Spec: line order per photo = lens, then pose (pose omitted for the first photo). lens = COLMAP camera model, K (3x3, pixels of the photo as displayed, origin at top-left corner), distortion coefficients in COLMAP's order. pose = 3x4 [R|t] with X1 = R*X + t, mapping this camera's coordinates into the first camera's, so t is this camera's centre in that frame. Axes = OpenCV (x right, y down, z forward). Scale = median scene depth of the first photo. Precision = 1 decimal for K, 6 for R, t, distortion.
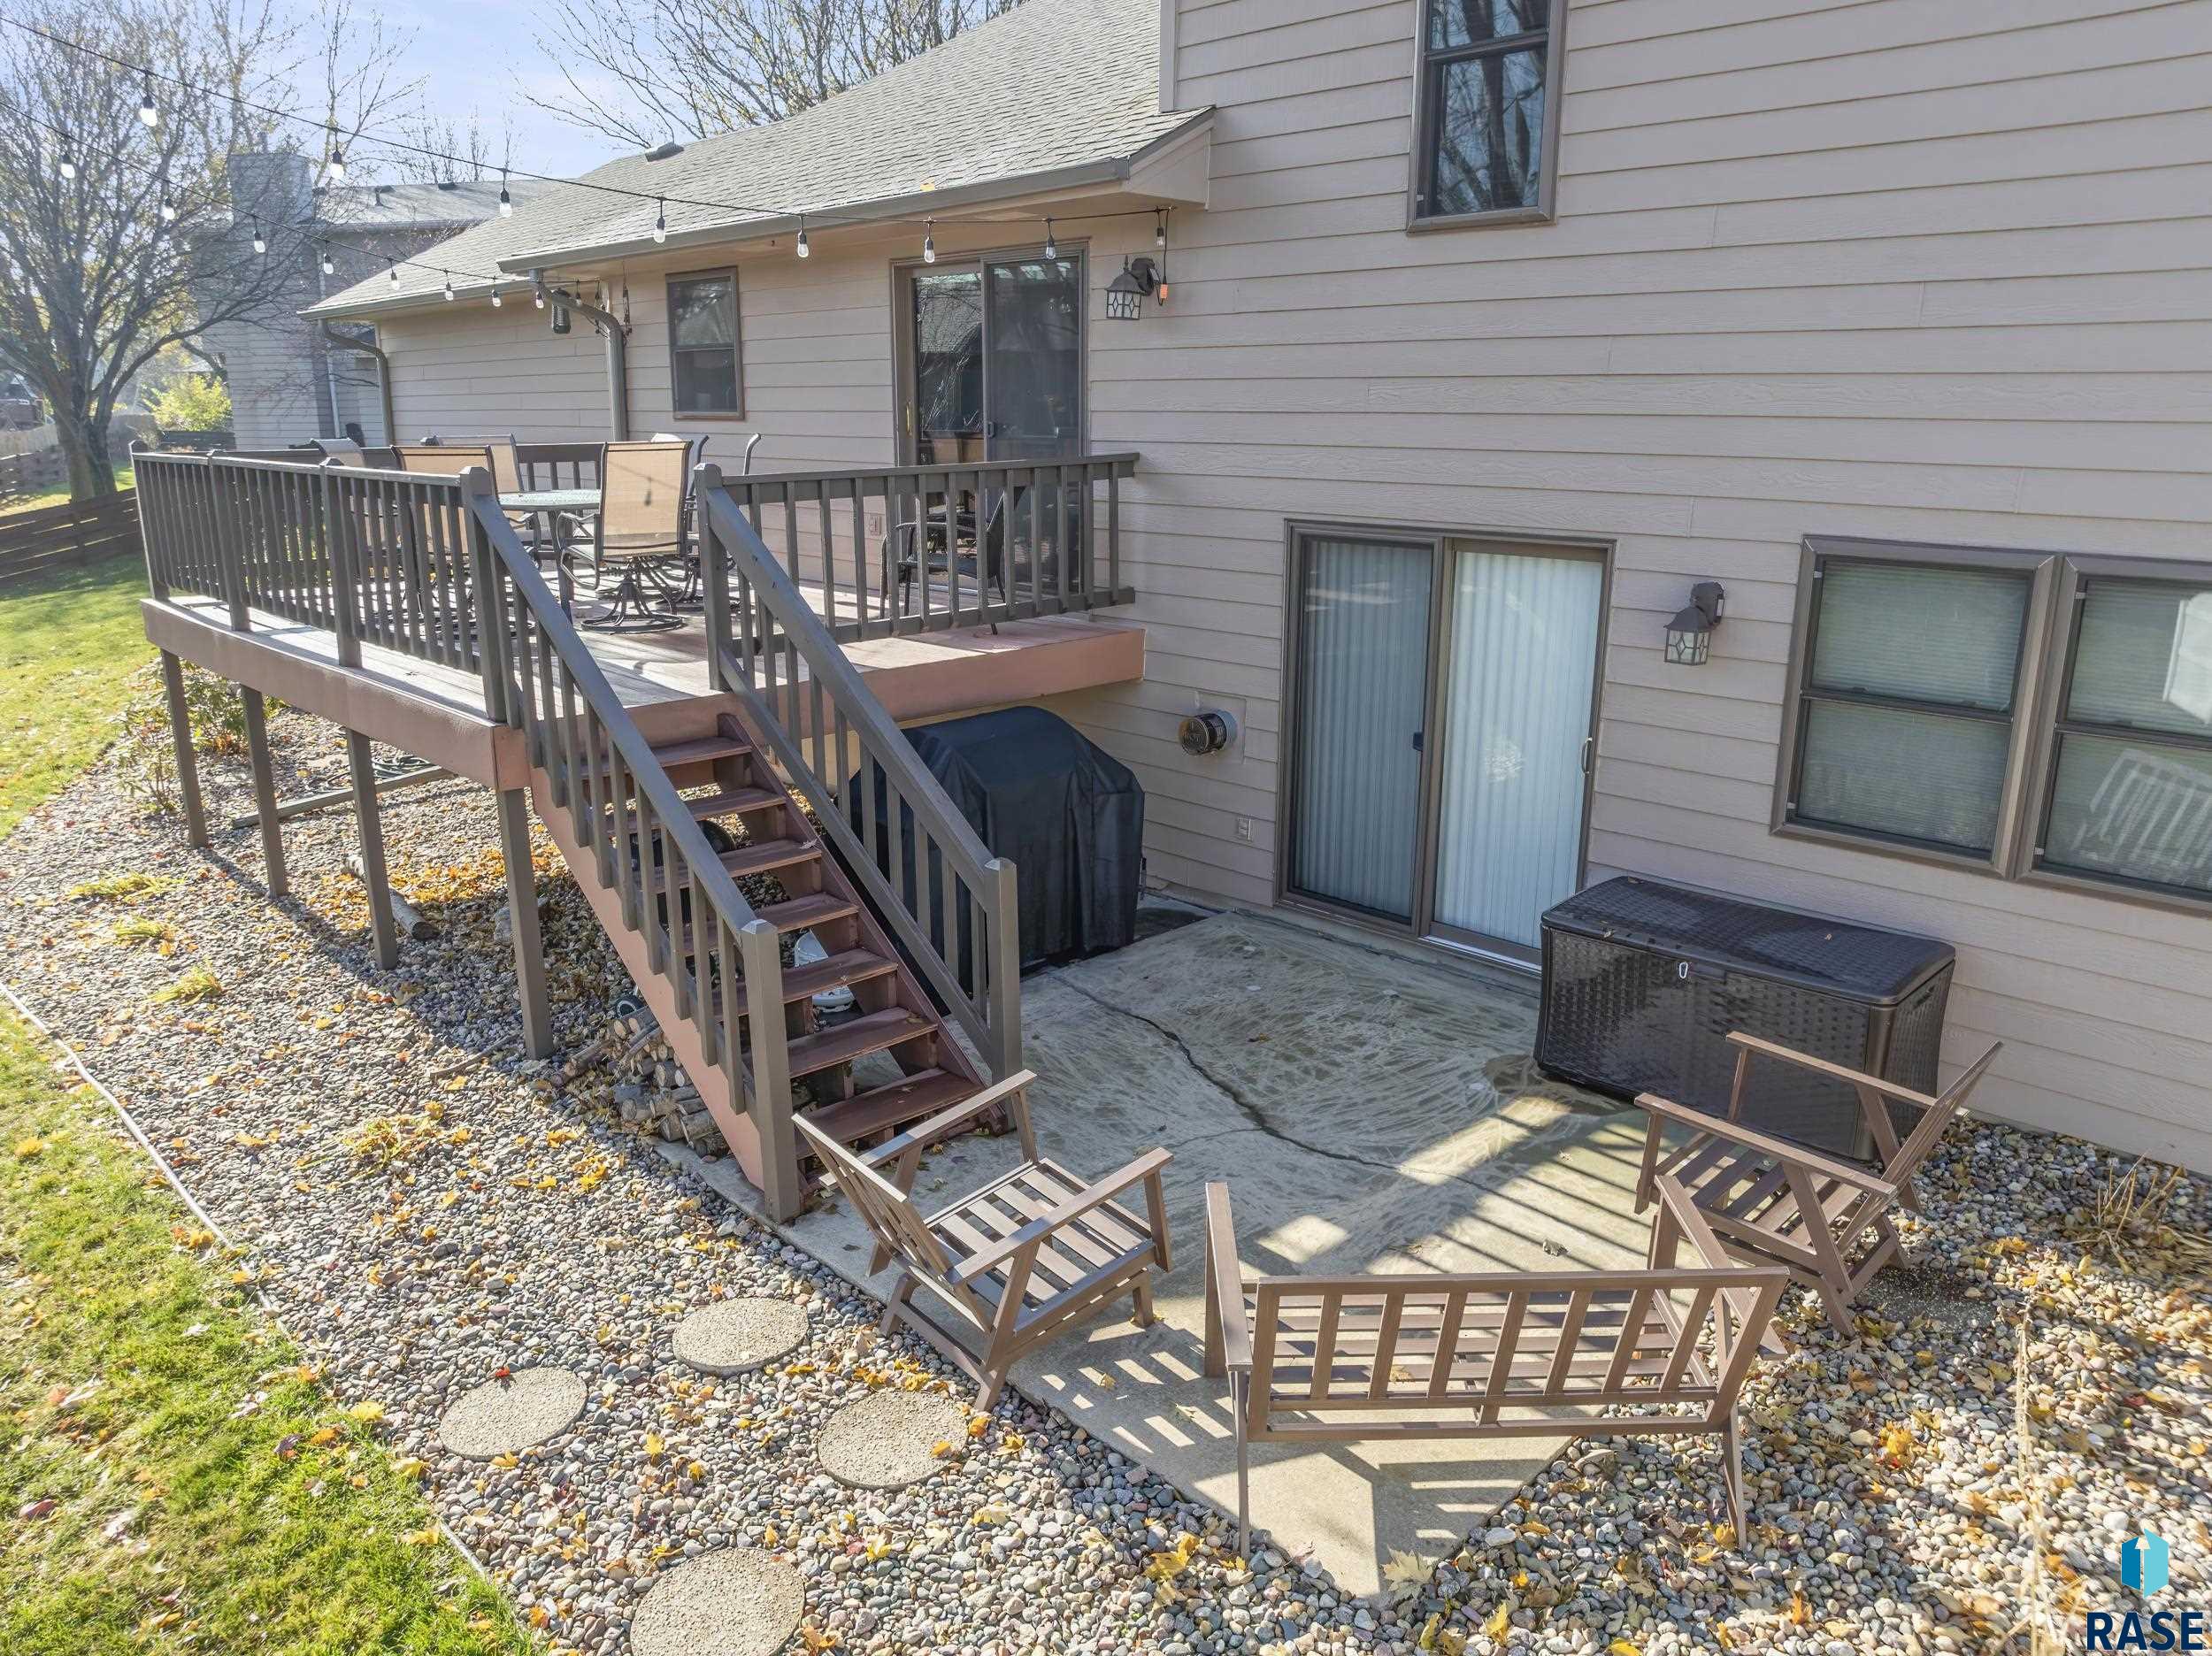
lens RADIAL K [[1606.5, 0, 1106.0], [0, 1606.5, 828.0], [0, 0, 1]] dist [-0.039699, -0.001238]
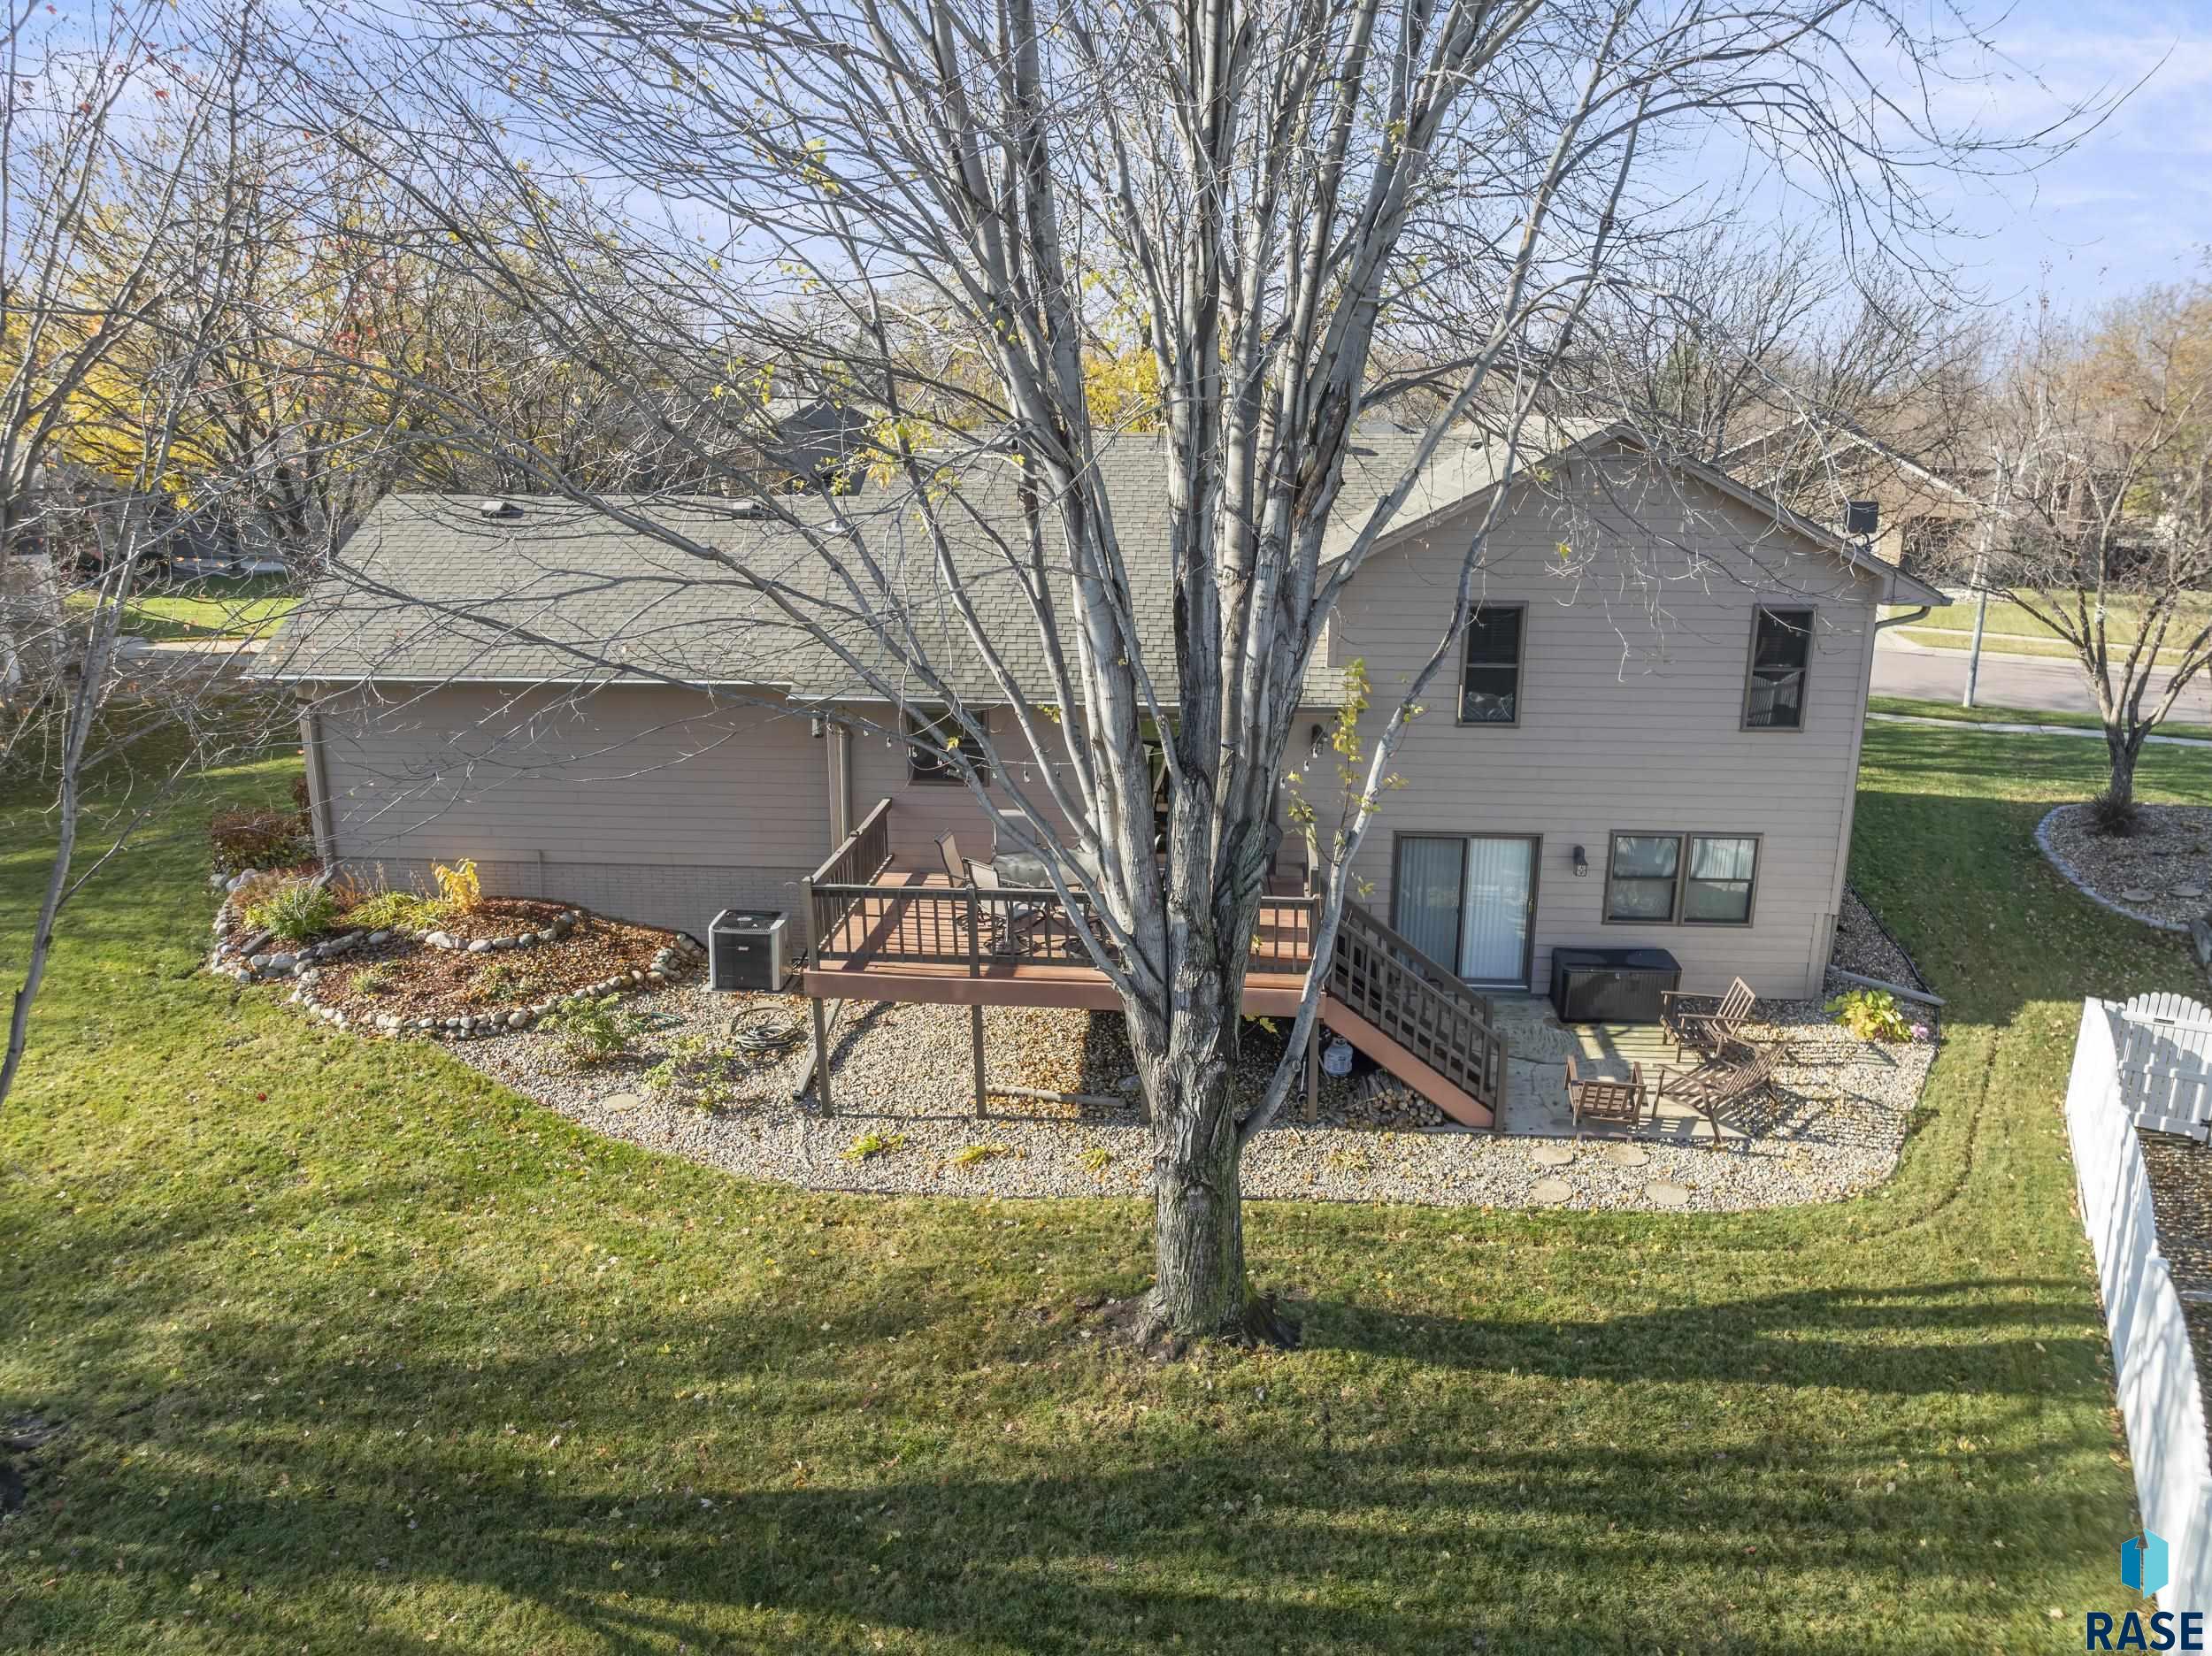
lens RADIAL K [[1541.6, 0, 1144.8], [0, 1541.6, 823.7], [0, 0, 1]] dist [-0.030072, 0.002824]
pose [[0.737387, -0.173433, 0.652826, -2.248061], [0.172021, 0.982826, 0.066800, -0.565598], [-0.653199, 0.063042, 0.754557, -0.695090]]
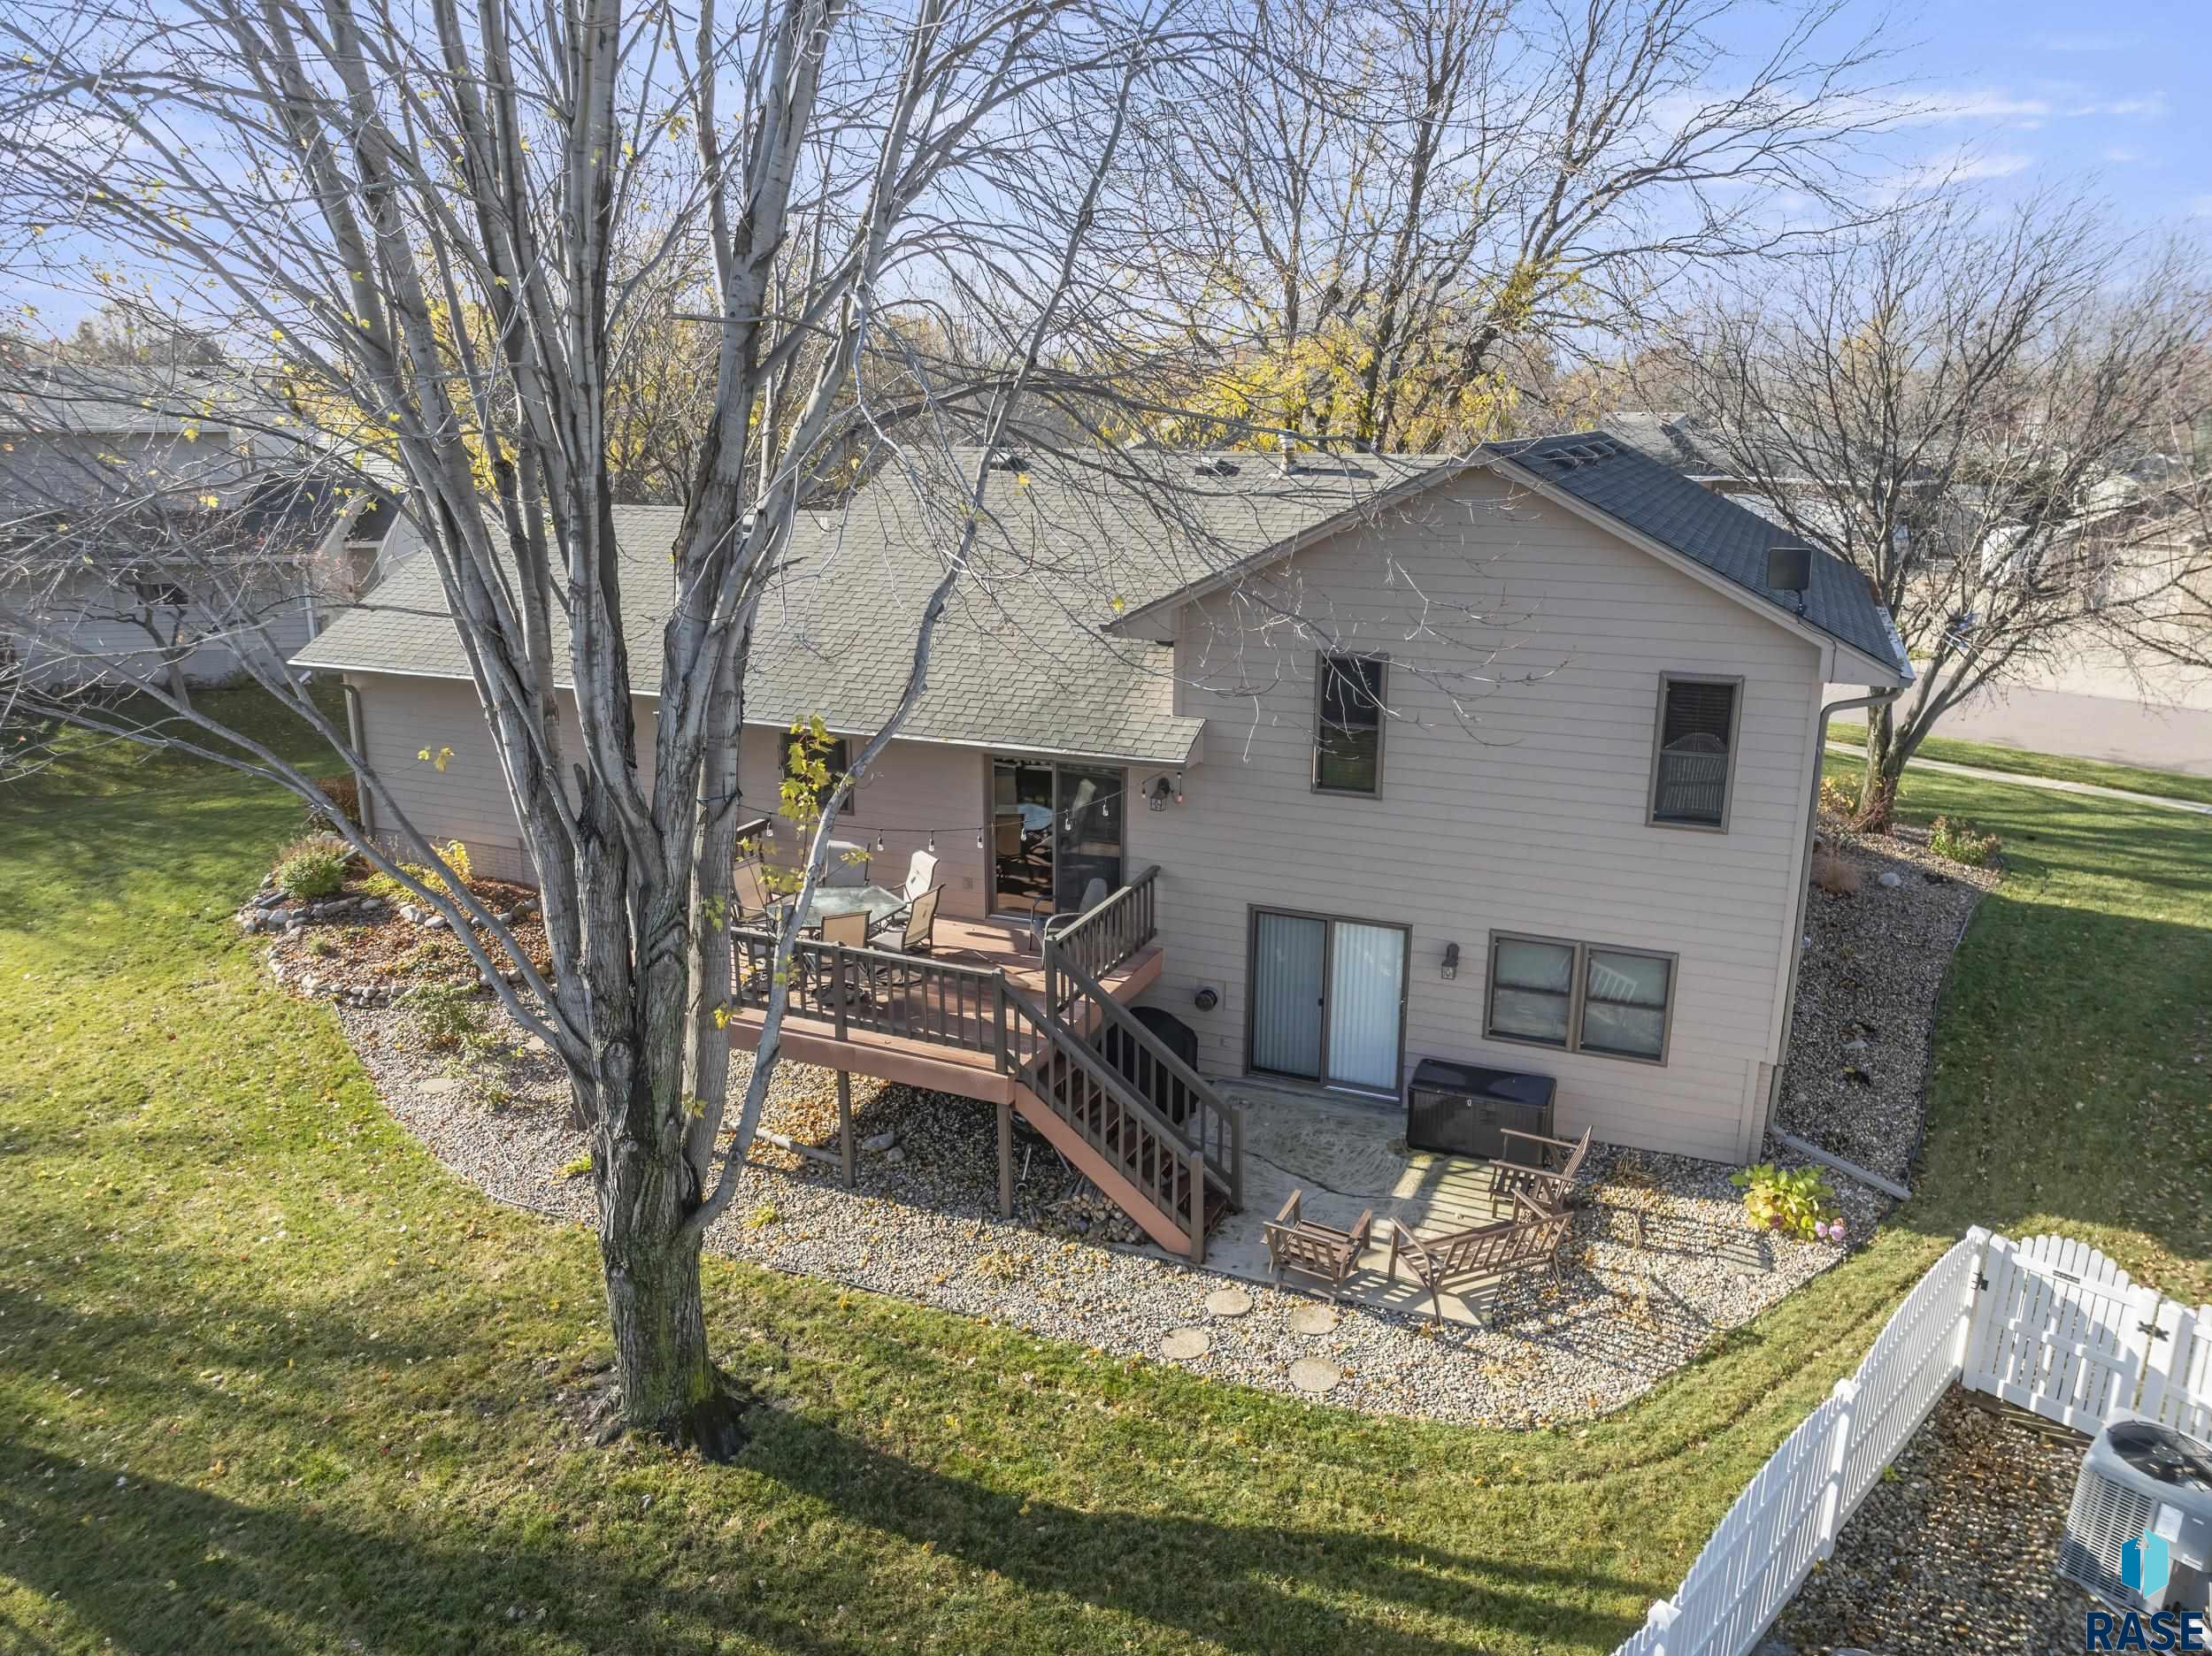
lens RADIAL K [[1541.6, 0, 1144.8], [0, 1541.6, 823.7], [0, 0, 1]] dist [-0.030072, 0.002824]
pose [[0.920008, -0.097171, 0.379662, -1.060316], [0.097500, 0.995065, 0.018413, -0.469717], [-0.379578, 0.020077, 0.924942, -1.168225]]
